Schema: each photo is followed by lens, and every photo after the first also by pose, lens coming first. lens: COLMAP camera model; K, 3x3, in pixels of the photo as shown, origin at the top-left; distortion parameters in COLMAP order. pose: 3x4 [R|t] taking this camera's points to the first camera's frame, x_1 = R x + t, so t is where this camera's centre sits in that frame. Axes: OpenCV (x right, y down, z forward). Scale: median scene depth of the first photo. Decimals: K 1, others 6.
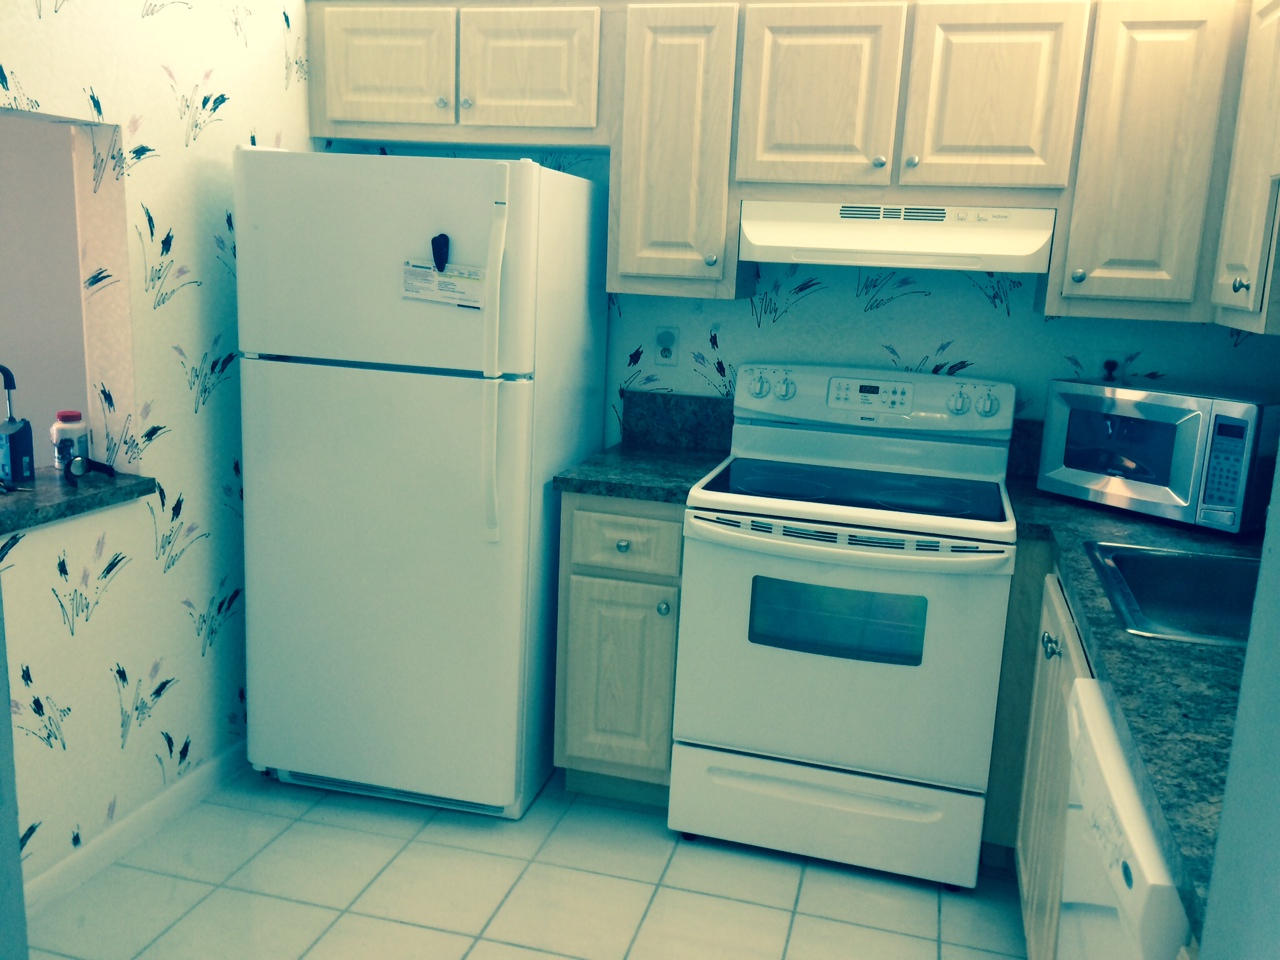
lens RADIAL K [[1057.8, 0, 640.0], [0, 1057.8, 480.0], [0, 0, 1]] dist [0.002200, -0.004957]
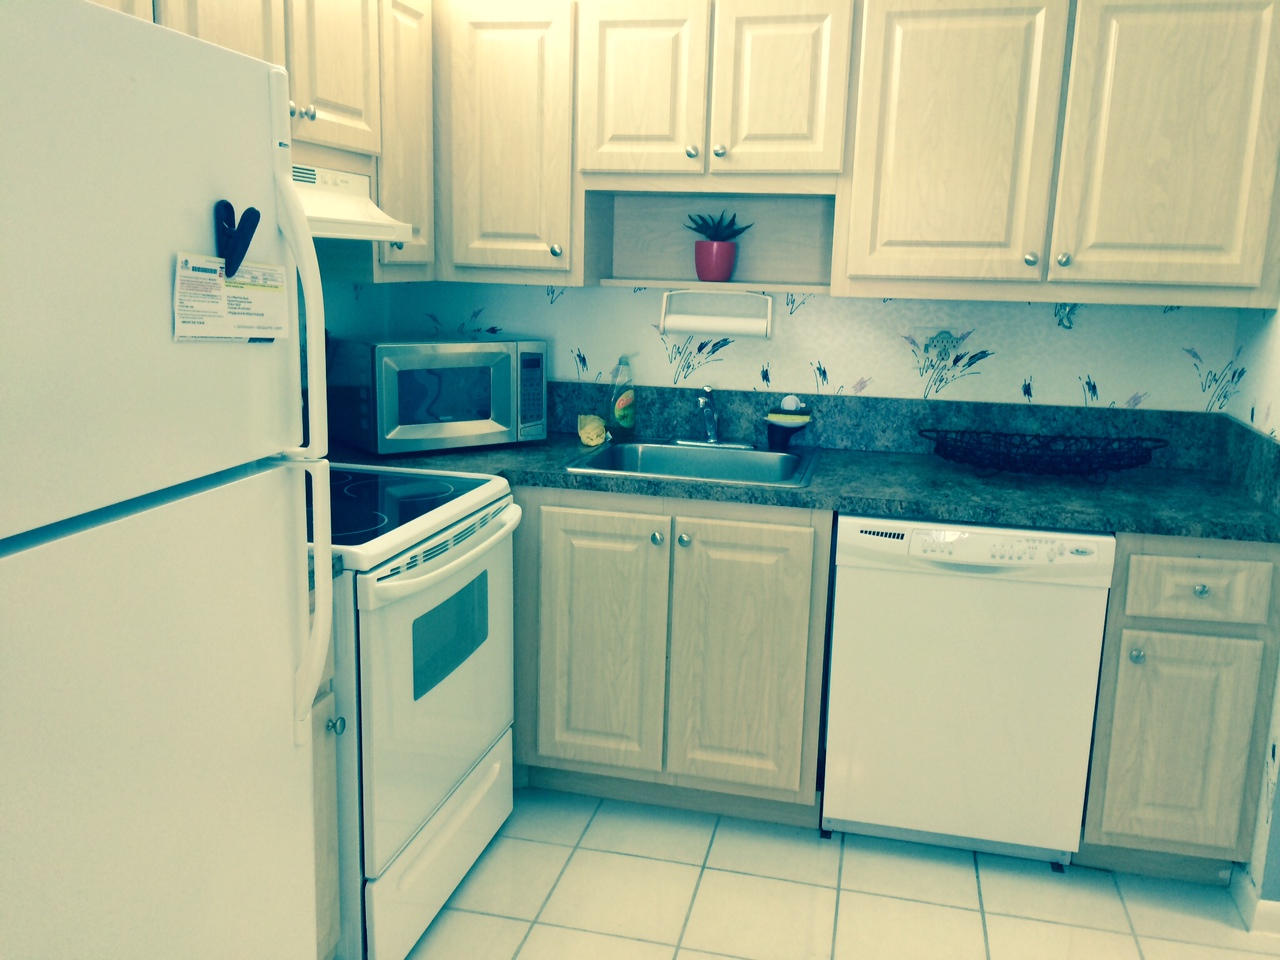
lens RADIAL K [[1090.4, 0, 640.0], [0, 1090.4, 480.0], [0, 0, 1]] dist [-0.003955, -0.002721]
pose [[-0.046485, -0.241644, 0.969251, -0.711617], [0.158987, 0.956142, 0.246000, -0.200529], [-0.986186, 0.165534, -0.006028, 0.828147]]
